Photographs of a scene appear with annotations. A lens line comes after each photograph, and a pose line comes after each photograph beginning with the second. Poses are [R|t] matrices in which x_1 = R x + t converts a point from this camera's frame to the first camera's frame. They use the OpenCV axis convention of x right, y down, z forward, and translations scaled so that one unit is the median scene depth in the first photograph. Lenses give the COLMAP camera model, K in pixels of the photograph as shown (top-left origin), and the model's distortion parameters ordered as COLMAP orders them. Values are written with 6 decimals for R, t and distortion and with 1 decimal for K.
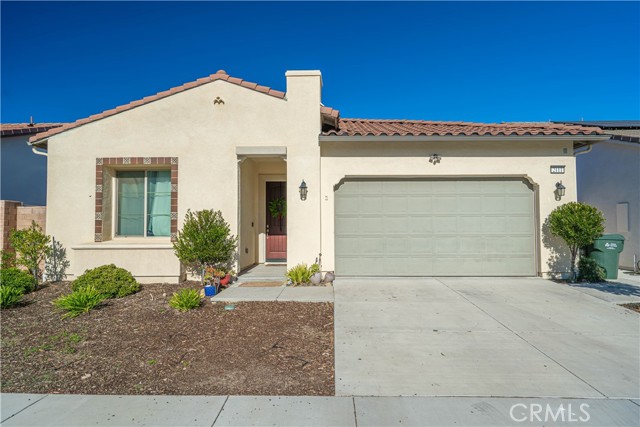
lens RADIAL K [[378.5, 0, 320.0], [0, 378.5, 213.5], [0, 0, 1]] dist [0.000757, -0.000316]
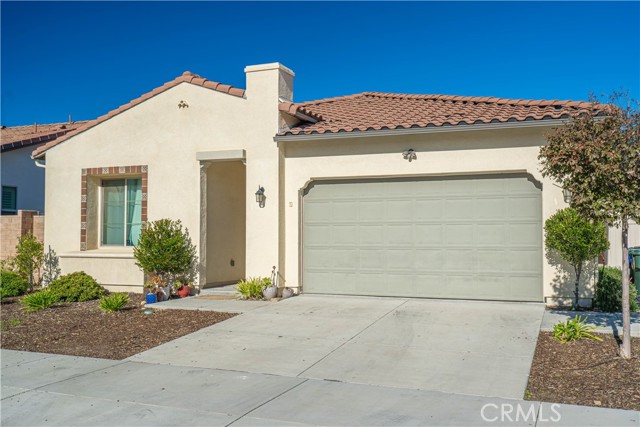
lens RADIAL K [[612.6, 0, 320.0], [0, 612.6, 213.5], [0, 0, 1]] dist [-0.013305, -0.001771]
pose [[0.936441, -0.009906, -0.350686, 0.592810], [0.010171, 0.999948, -0.001086, -0.017122], [0.350679, -0.002550, 0.936492, -0.324499]]
